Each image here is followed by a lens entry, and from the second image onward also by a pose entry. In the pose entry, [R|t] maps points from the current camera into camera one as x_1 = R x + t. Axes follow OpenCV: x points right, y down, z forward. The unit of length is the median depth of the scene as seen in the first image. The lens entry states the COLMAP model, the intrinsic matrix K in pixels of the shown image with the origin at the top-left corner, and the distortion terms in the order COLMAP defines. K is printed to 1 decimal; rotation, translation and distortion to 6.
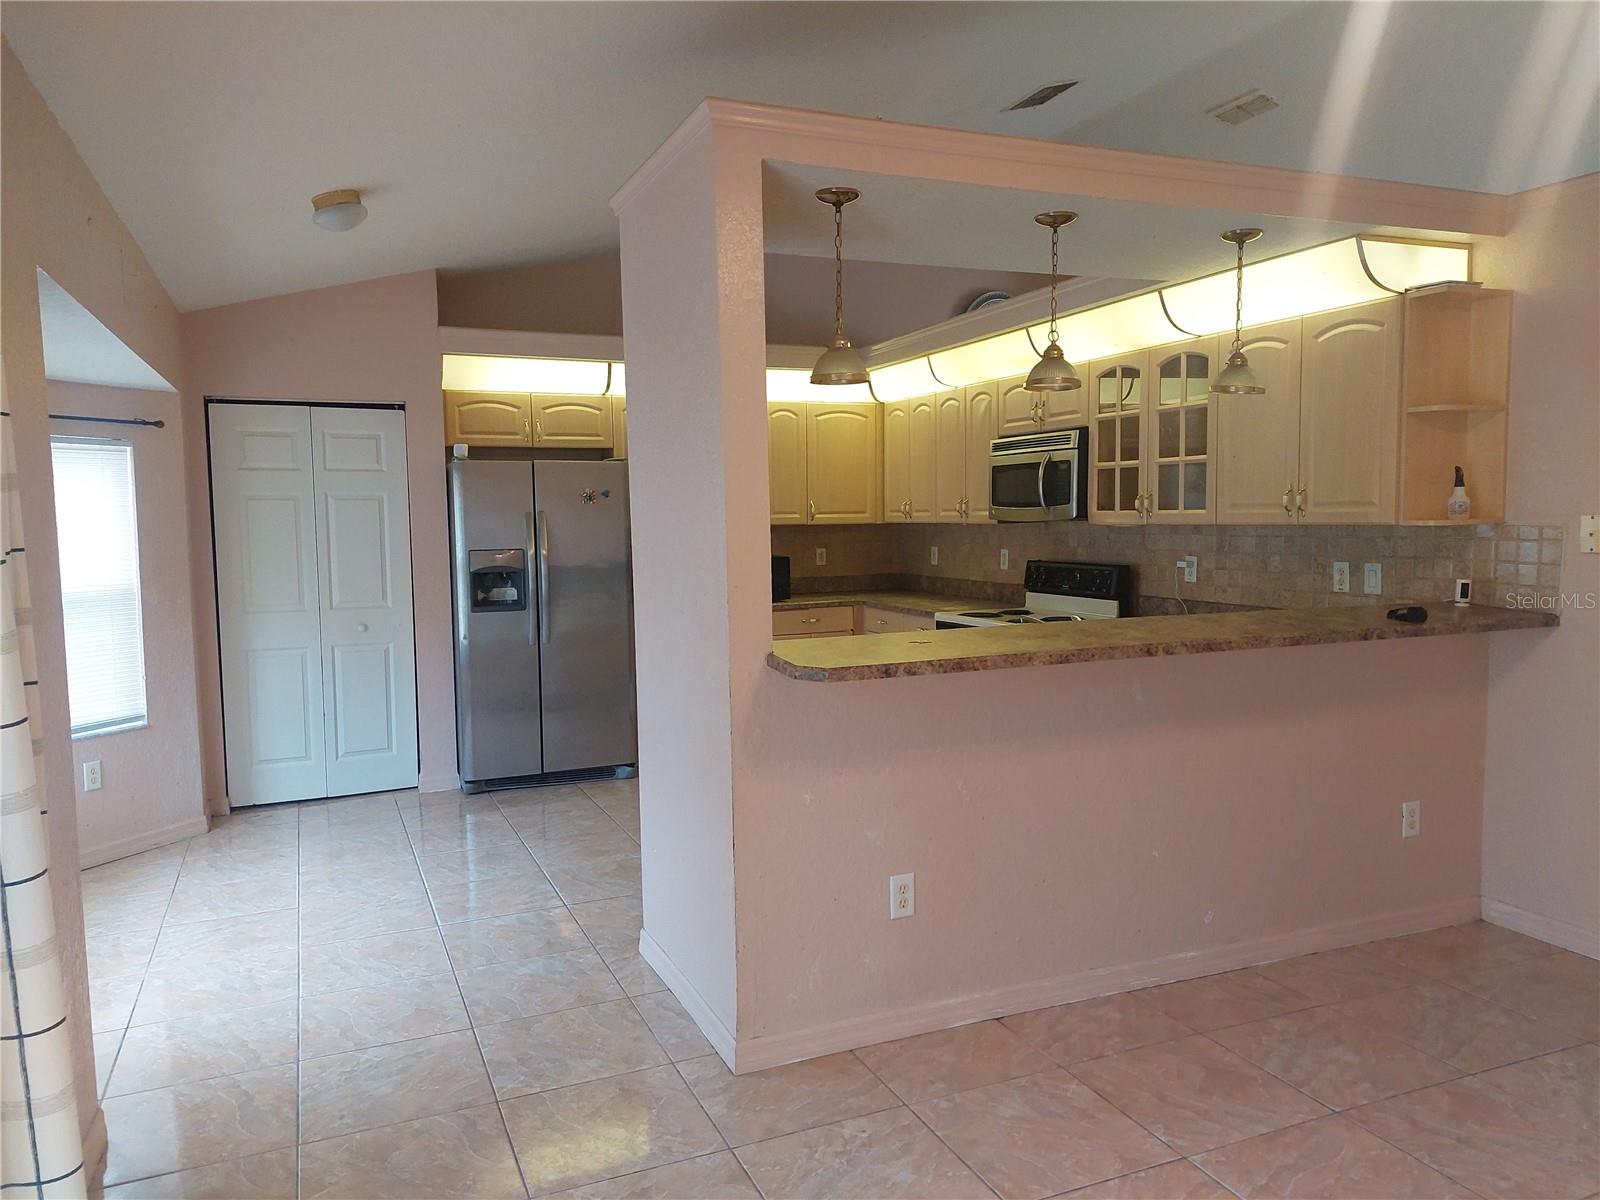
lens RADIAL K [[1160.4, 0, 797.3], [0, 1160.4, 605.6], [0, 0, 1]] dist [0.047224, -0.006912]
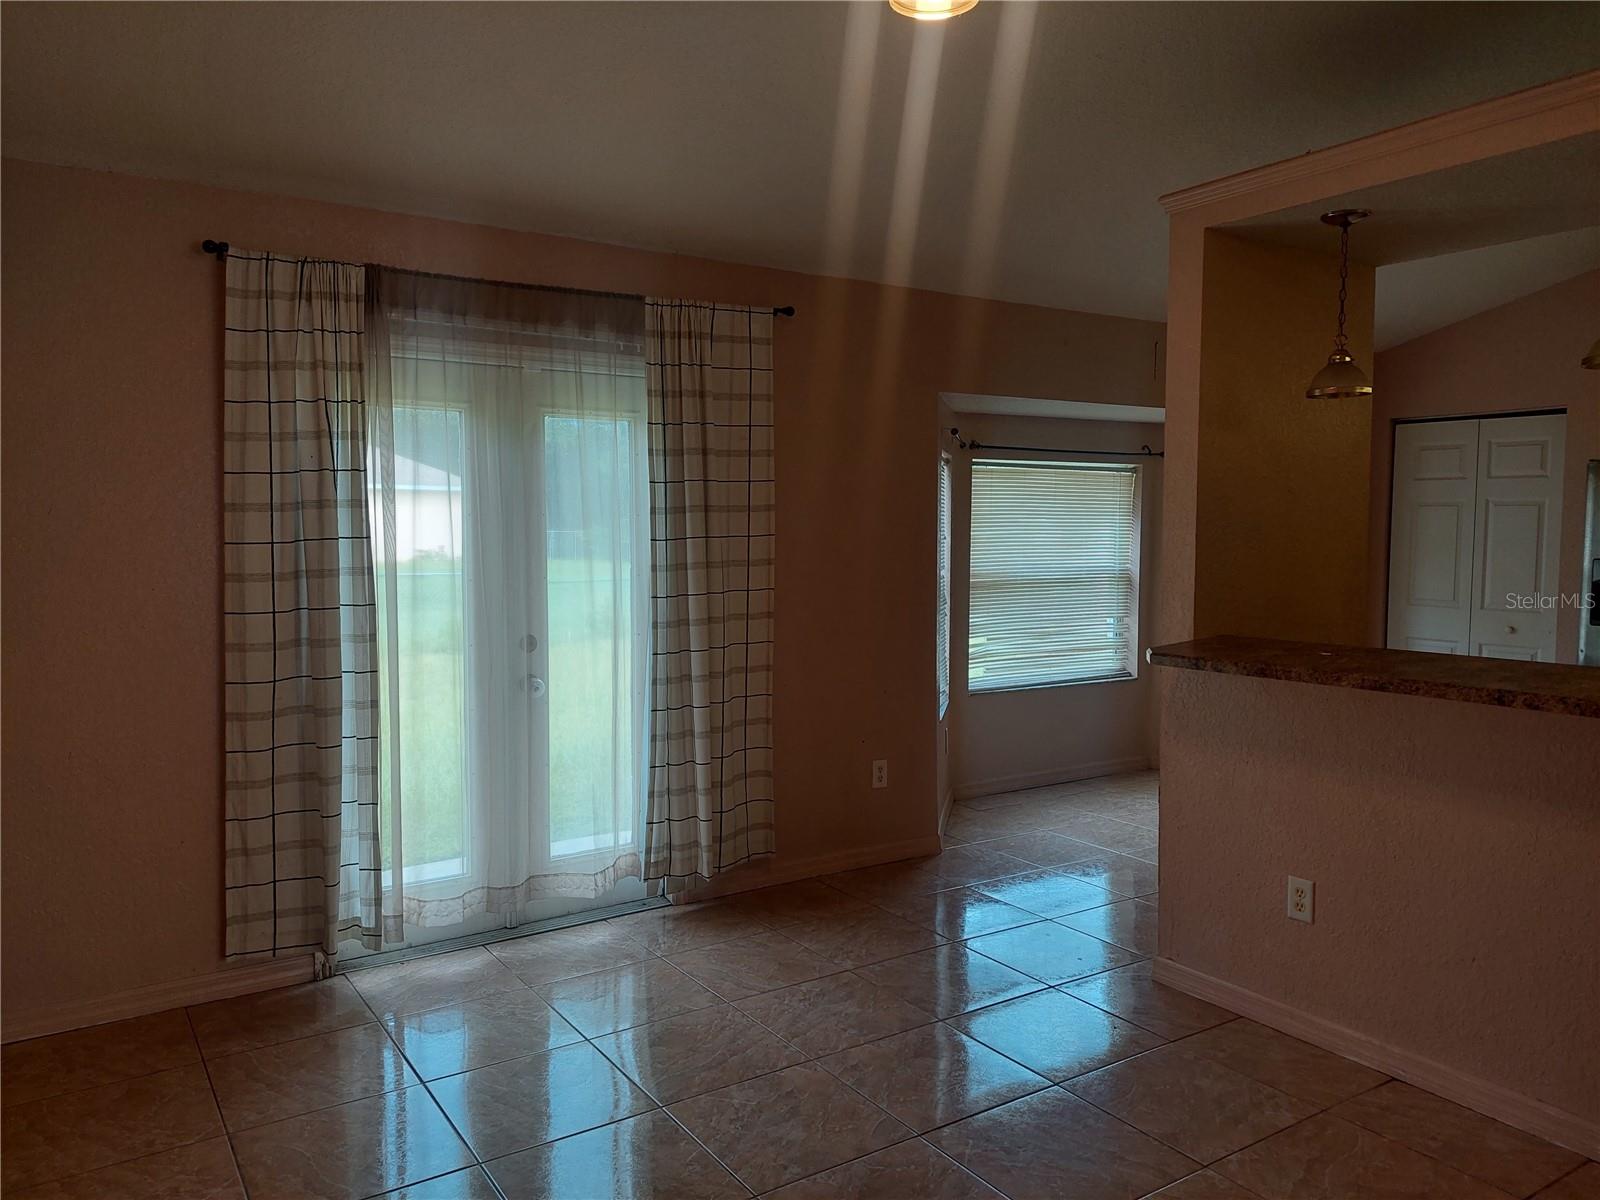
lens RADIAL K [[1160.4, 0, 798.1], [0, 1160.4, 596.2], [0, 0, 1]] dist [0.047224, -0.006912]
pose [[0.187831, 0.077729, -0.979121, 0.963909], [-0.084641, 0.994436, 0.062708, -0.040971], [0.978548, 0.071095, 0.193365, 0.338408]]
